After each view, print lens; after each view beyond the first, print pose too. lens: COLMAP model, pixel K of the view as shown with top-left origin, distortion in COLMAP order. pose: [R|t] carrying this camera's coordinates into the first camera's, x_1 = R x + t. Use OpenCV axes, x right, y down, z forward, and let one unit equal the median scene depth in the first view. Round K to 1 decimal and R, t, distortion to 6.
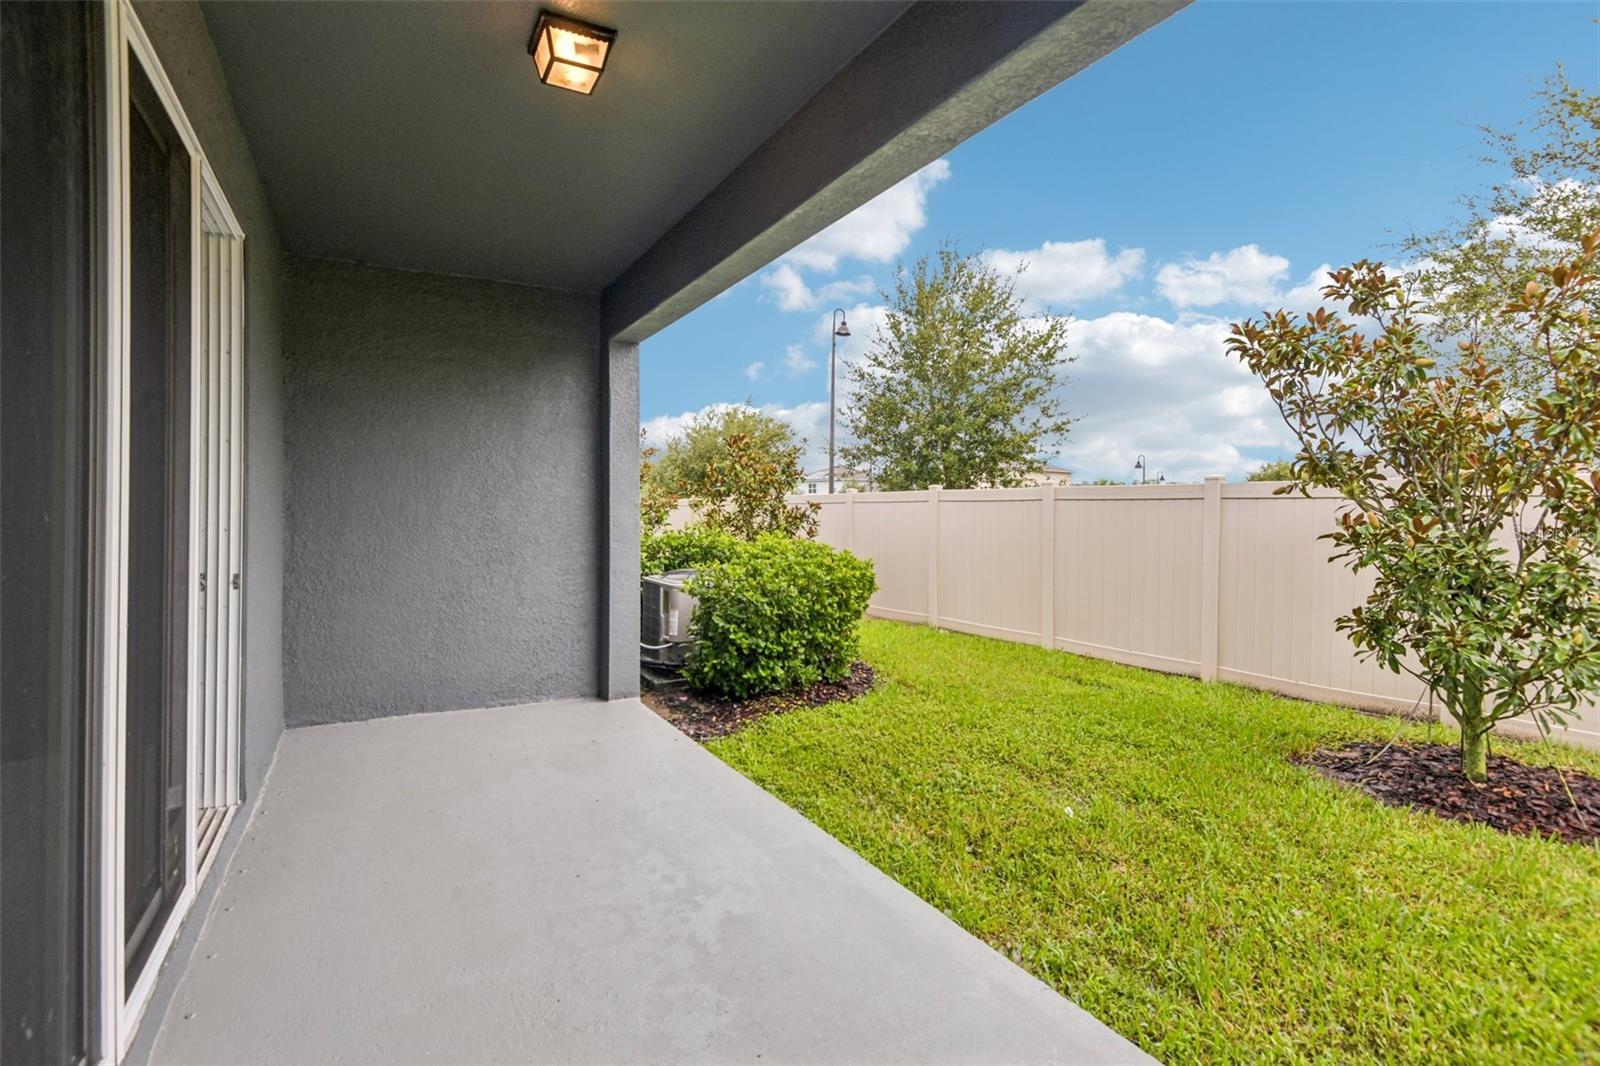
lens RADIAL K [[742.8, 0, 837.4], [0, 742.8, 510.5], [0, 0, 1]] dist [-0.014261, -0.017939]
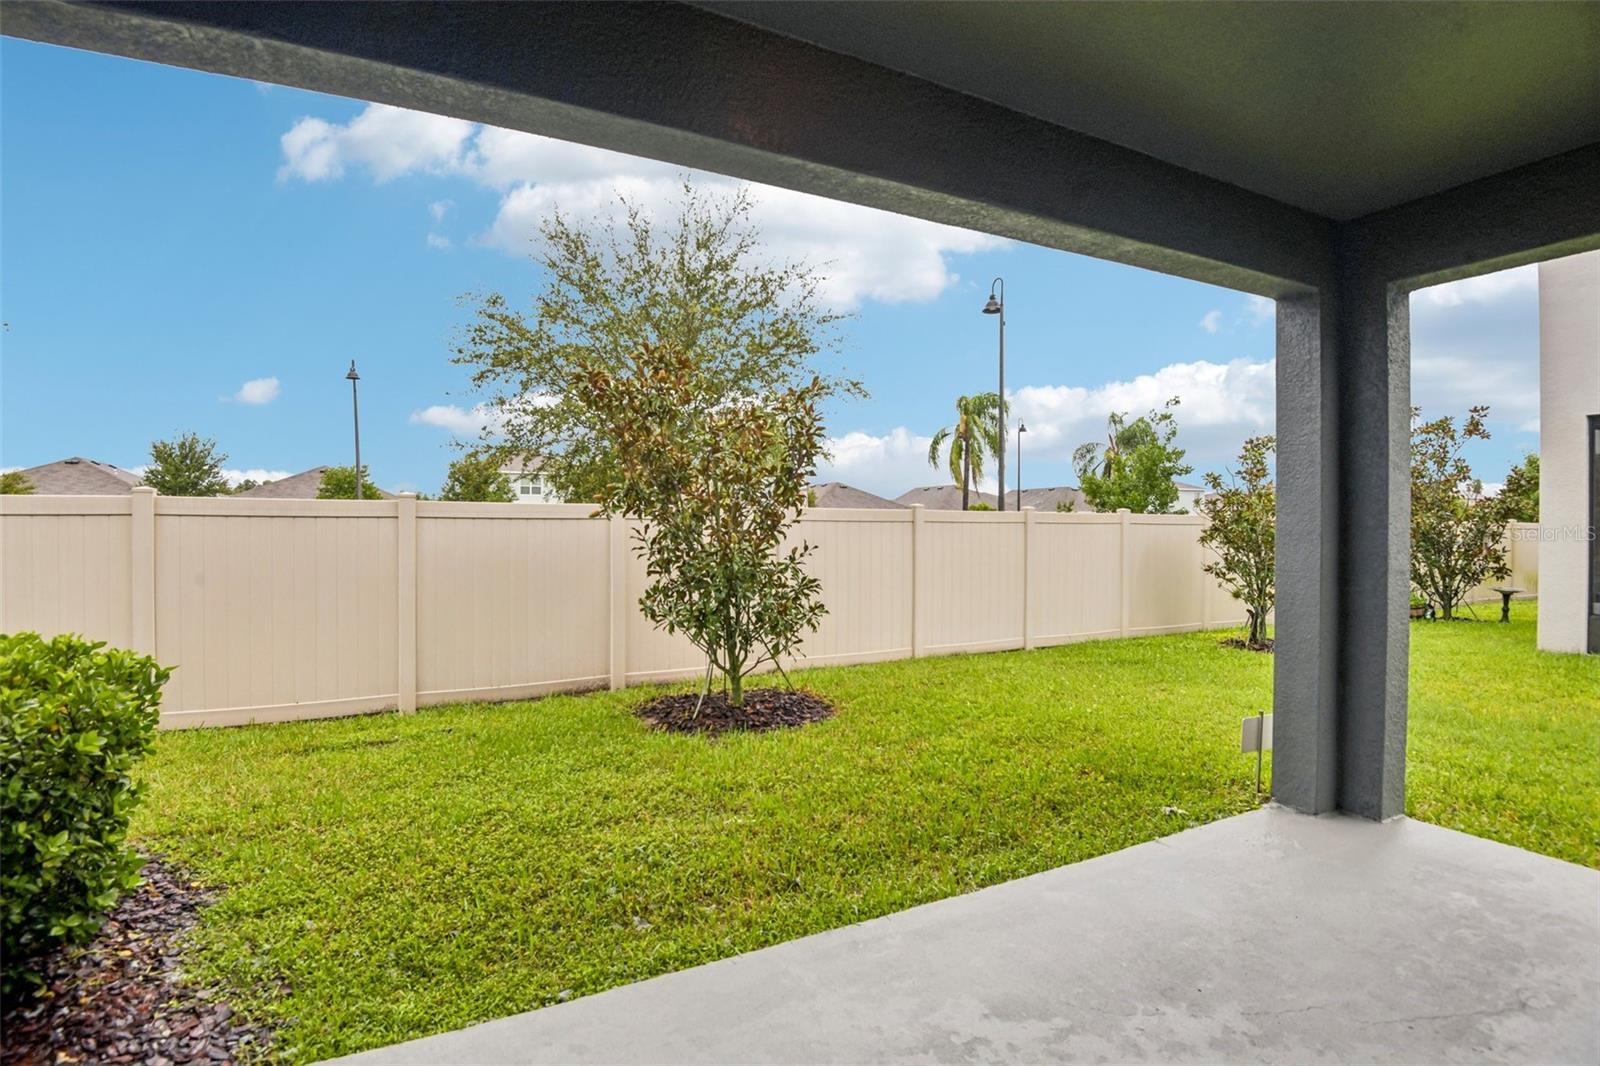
lens RADIAL K [[742.8, 0, 800.9], [0, 742.8, 526.8], [0, 0, 1]] dist [-0.014261, -0.017939]
pose [[0.102821, -0.014151, 0.994599, -0.898914], [-0.003608, 0.999887, 0.014600, -0.037355], [-0.994693, -0.005090, 0.102758, 0.995310]]
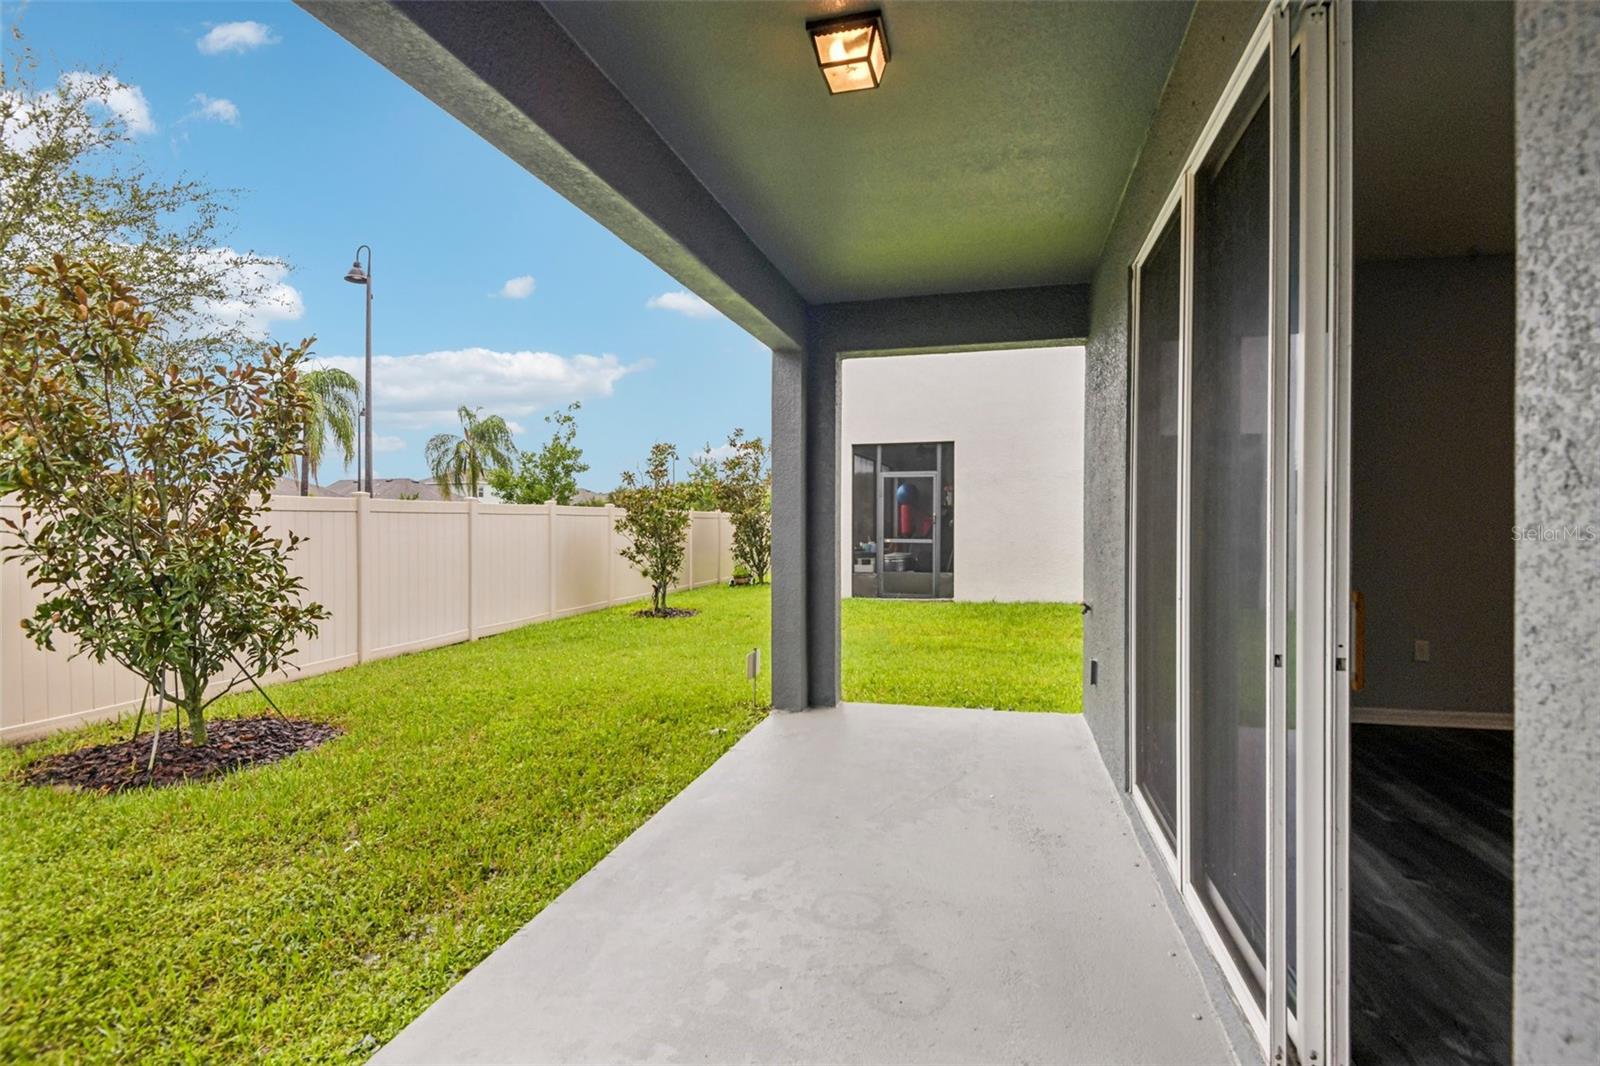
lens RADIAL K [[742.8, 0, 799.4], [0, 742.8, 531.8], [0, 0, 1]] dist [-0.014261, -0.017939]
pose [[-0.681364, -0.023310, 0.731574, -0.908265], [-0.008770, 0.999681, 0.023685, -0.018939], [-0.731892, 0.009723, -0.681351, 1.511234]]
